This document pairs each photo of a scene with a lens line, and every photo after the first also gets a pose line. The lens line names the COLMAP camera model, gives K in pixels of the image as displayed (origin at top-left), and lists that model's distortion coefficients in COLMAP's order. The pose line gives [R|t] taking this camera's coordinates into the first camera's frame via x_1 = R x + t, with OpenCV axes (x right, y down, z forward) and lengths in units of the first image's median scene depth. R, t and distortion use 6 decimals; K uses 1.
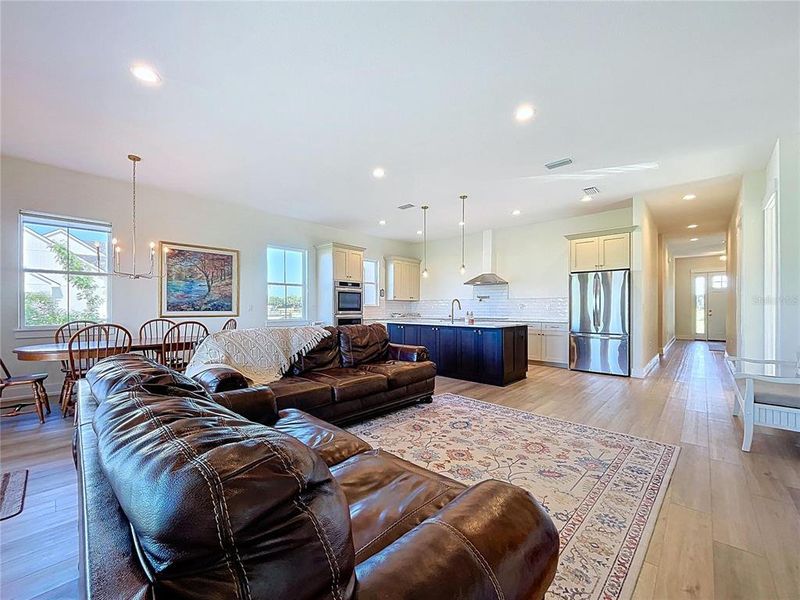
lens RADIAL K [[326.2, 0, 395.6], [0, 326.2, 305.0], [0, 0, 1]] dist [0.000934, -0.000532]
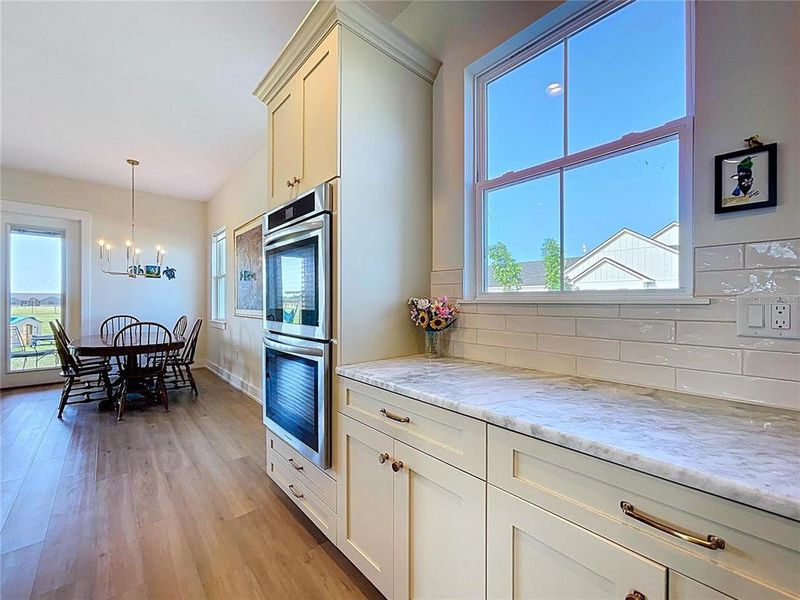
lens RADIAL K [[326.2, 0, 393.4], [0, 326.2, 301.9], [0, 0, 1]] dist [0.000934, -0.000532]
pose [[-0.089156, -0.001008, -0.996017, 0.146200], [0.008228, 0.999965, -0.001748, 0.005280], [0.995984, -0.008351, -0.089145, 1.744482]]
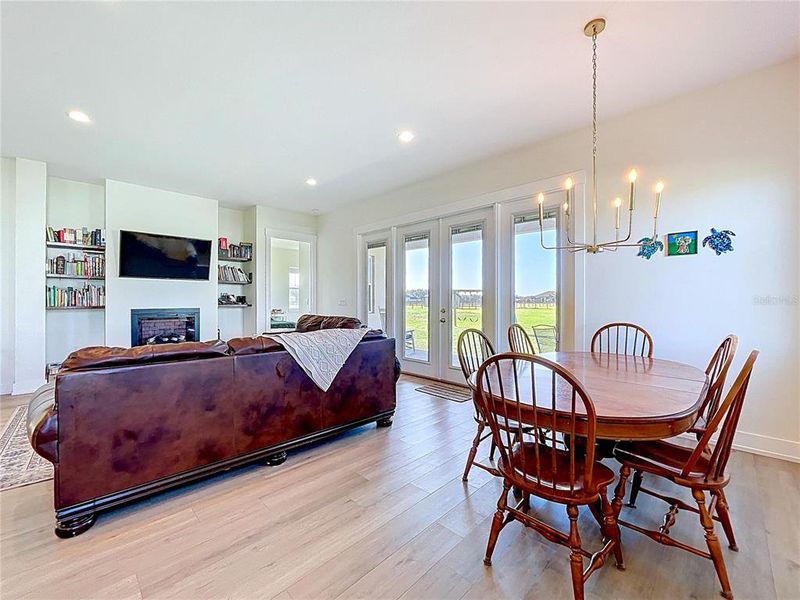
lens RADIAL K [[326.2, 0, 396.4], [0, 326.2, 301.1], [0, 0, 1]] dist [0.000934, -0.000532]
pose [[-0.999595, -0.002400, 0.028339, -0.448406], [-0.002470, 0.999994, -0.002459, -0.000710], [-0.028333, -0.002528, -0.999595, 1.397584]]
